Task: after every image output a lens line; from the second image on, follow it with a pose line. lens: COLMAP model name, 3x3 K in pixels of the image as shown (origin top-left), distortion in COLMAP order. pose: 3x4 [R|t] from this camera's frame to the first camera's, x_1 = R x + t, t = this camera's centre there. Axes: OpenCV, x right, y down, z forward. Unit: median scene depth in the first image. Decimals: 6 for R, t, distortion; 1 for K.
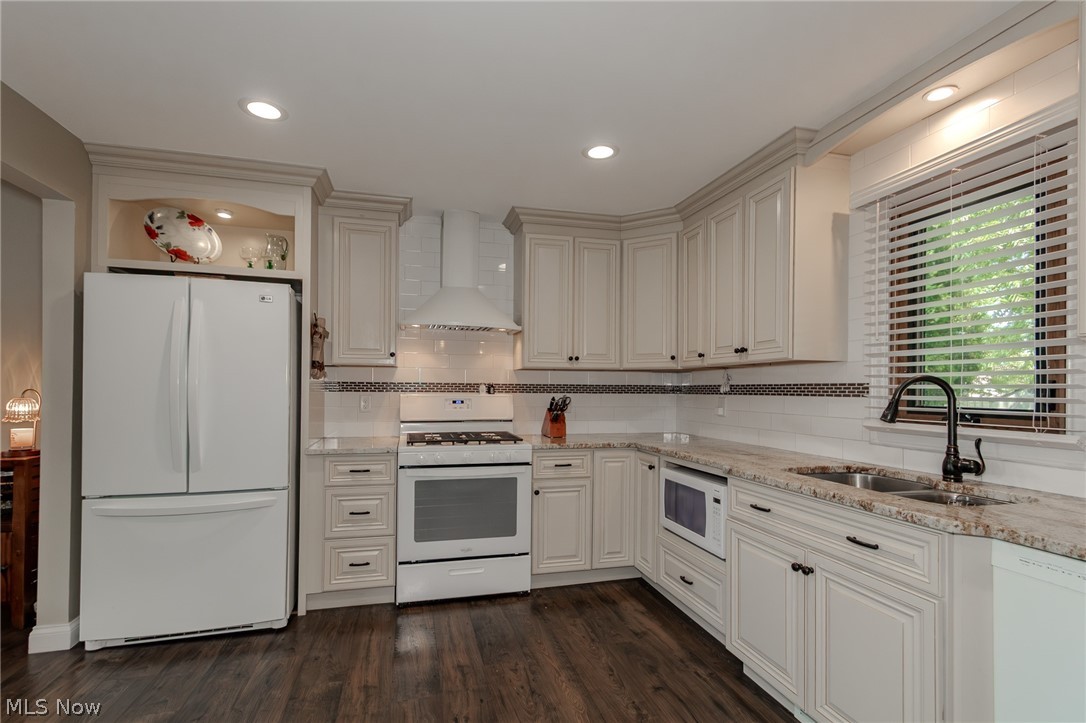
lens RADIAL K [[512.9, 0, 502.5], [0, 512.9, 384.9], [0, 0, 1]] dist [0.003247, 0.003265]
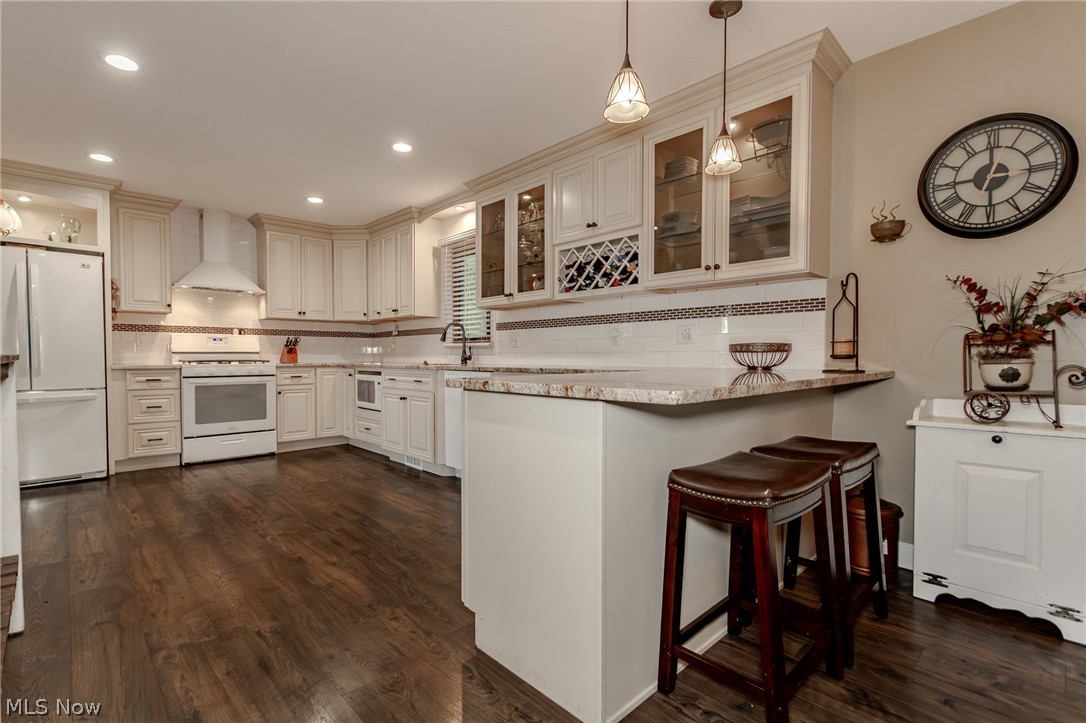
lens RADIAL K [[526.0, 0, 537.3], [0, 526.0, 371.8], [0, 0, 1]] dist [0.002737, -0.004744]
pose [[0.851899, -0.024654, 0.523126, -0.122863], [0.003114, 0.999112, 0.042015, 0.081865], [-0.523697, -0.034163, 0.851219, -0.976760]]
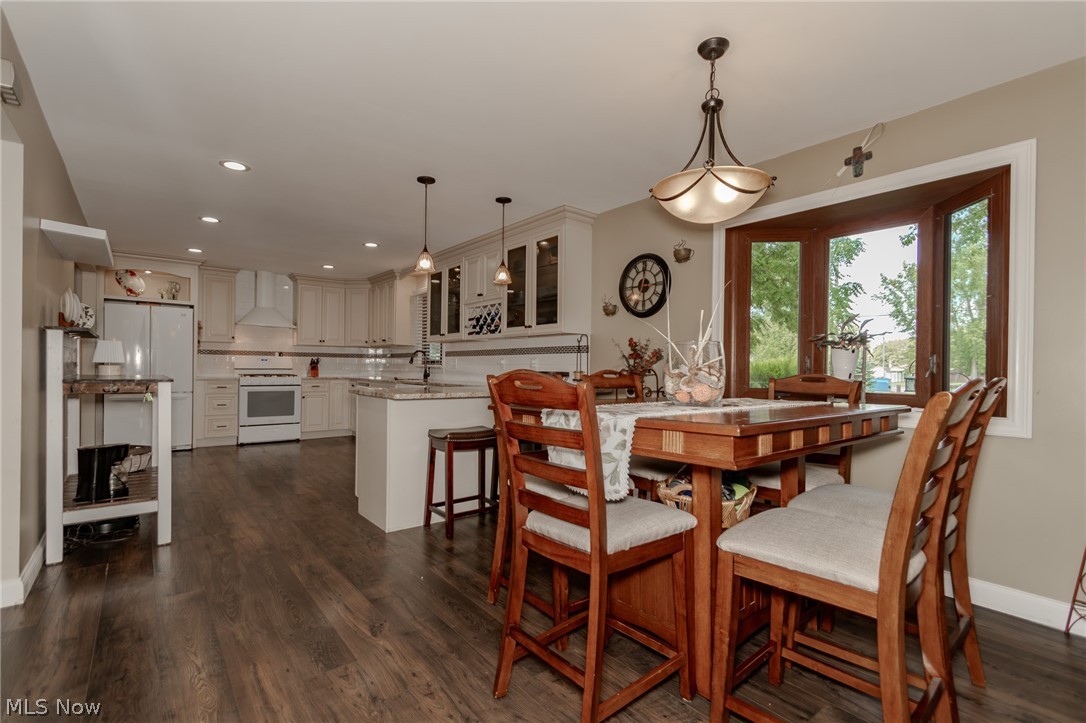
lens RADIAL K [[512.9, 0, 526.7], [0, 512.9, 370.5], [0, 0, 1]] dist [0.003247, 0.003265]
pose [[0.897884, -0.000009, 0.440232, -0.058635], [-0.007406, 0.999858, 0.015125, 0.046069], [-0.440170, -0.016841, 0.897757, -1.772219]]
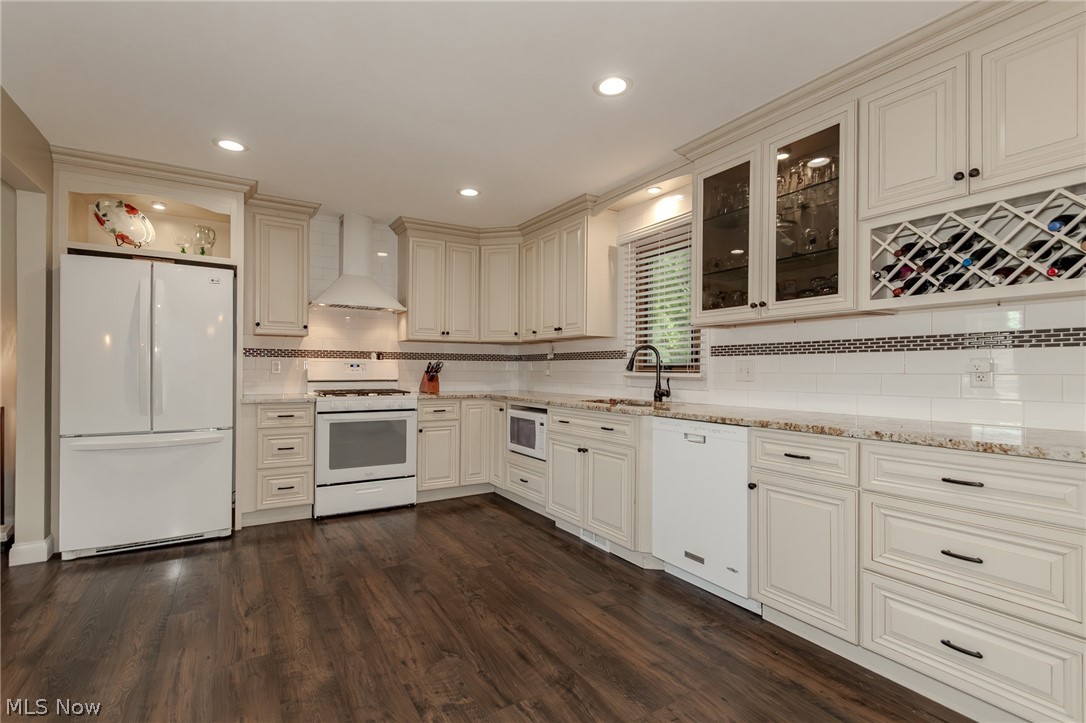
lens RADIAL K [[512.9, 0, 513.7], [0, 512.9, 370.6], [0, 0, 1]] dist [0.003247, 0.003265]
pose [[0.951780, -0.003167, 0.306766, -0.129424], [-0.001135, 0.999904, 0.013845, 0.034780], [-0.306780, -0.013526, 0.951684, -0.414316]]
